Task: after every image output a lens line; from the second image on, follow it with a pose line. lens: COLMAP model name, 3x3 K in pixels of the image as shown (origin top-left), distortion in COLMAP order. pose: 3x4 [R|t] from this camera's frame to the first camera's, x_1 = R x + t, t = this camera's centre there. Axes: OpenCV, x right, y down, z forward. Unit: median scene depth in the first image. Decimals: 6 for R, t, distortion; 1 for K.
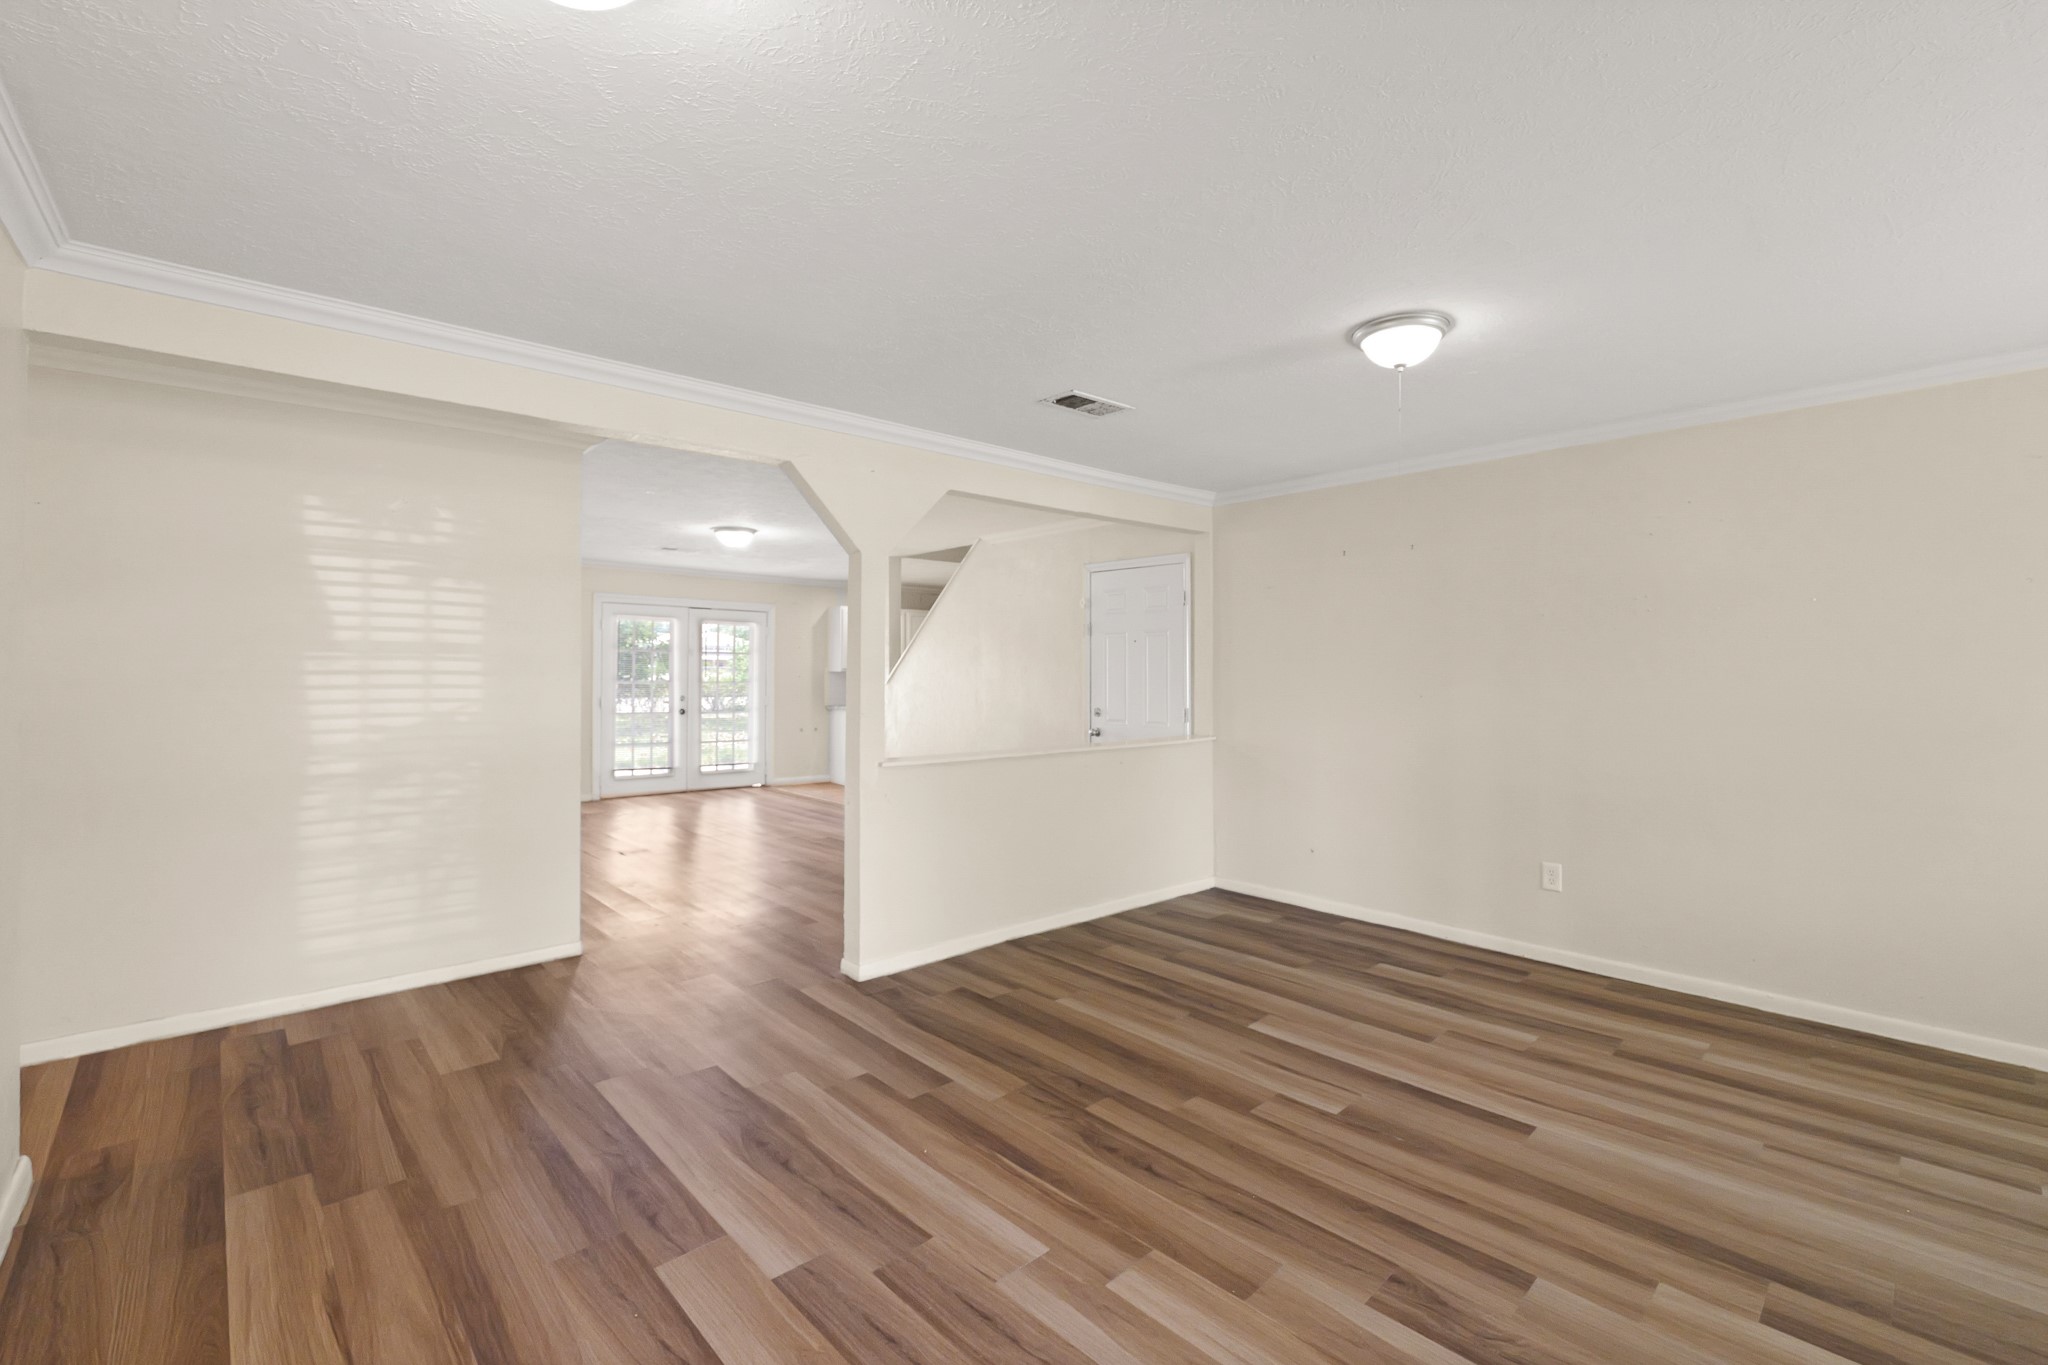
lens RADIAL K [[854.2, 0, 1025.1], [0, 854.2, 674.0], [0, 0, 1]] dist [-0.008273, -0.000458]
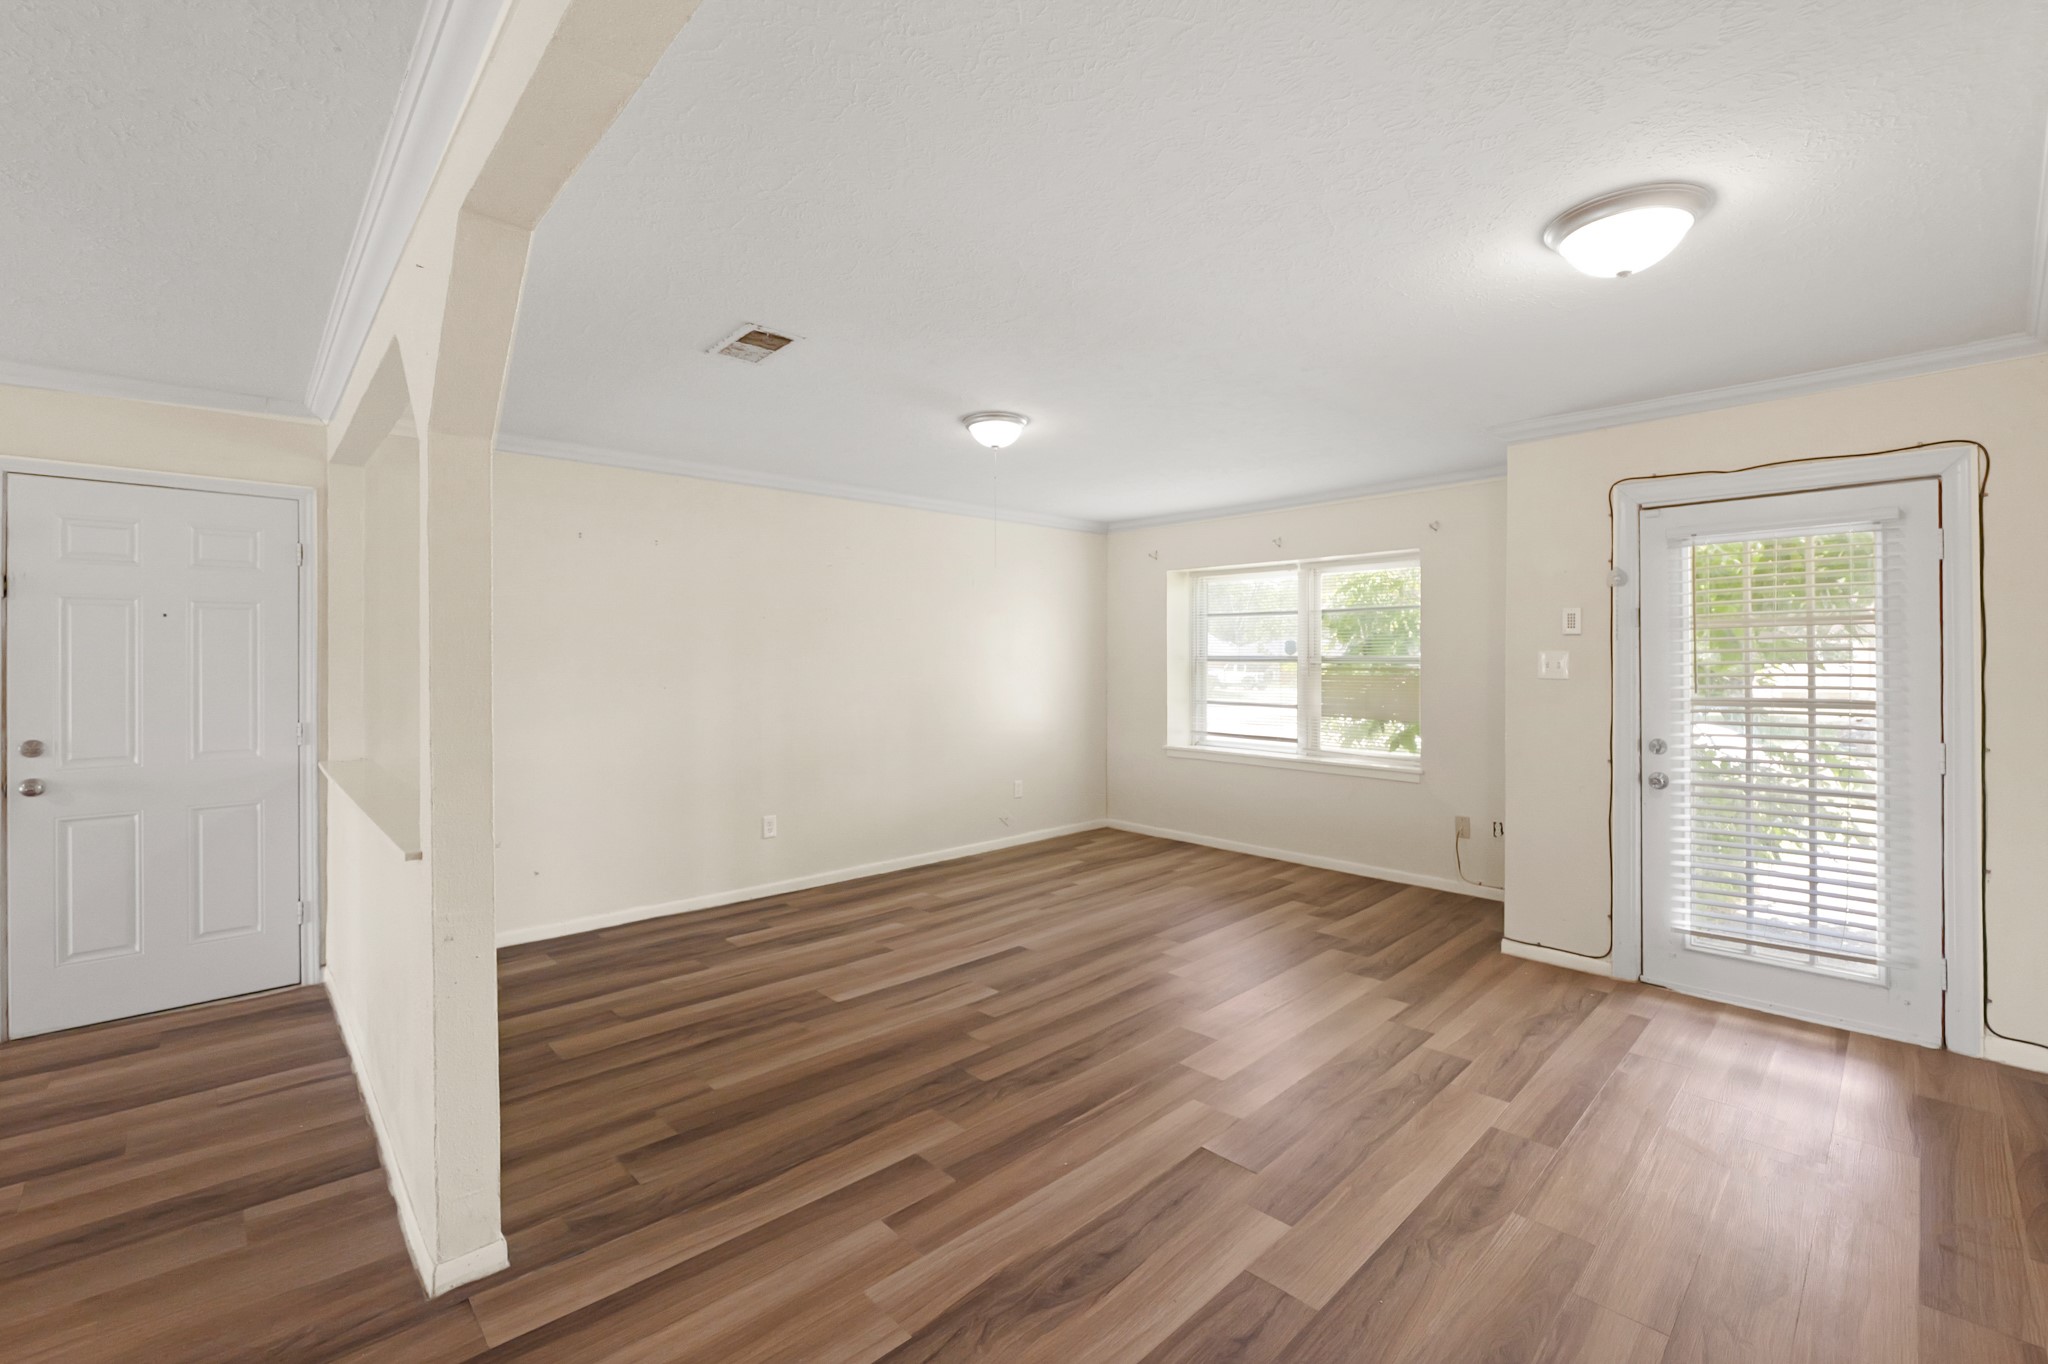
lens RADIAL K [[854.2, 0, 1025.5], [0, 854.2, 667.8], [0, 0, 1]] dist [-0.008273, -0.000458]
pose [[0.007421, -0.010119, 0.999921, -0.811729], [0.007410, 0.999922, 0.010064, -0.008175], [-0.999945, 0.007334, 0.007496, 0.780659]]
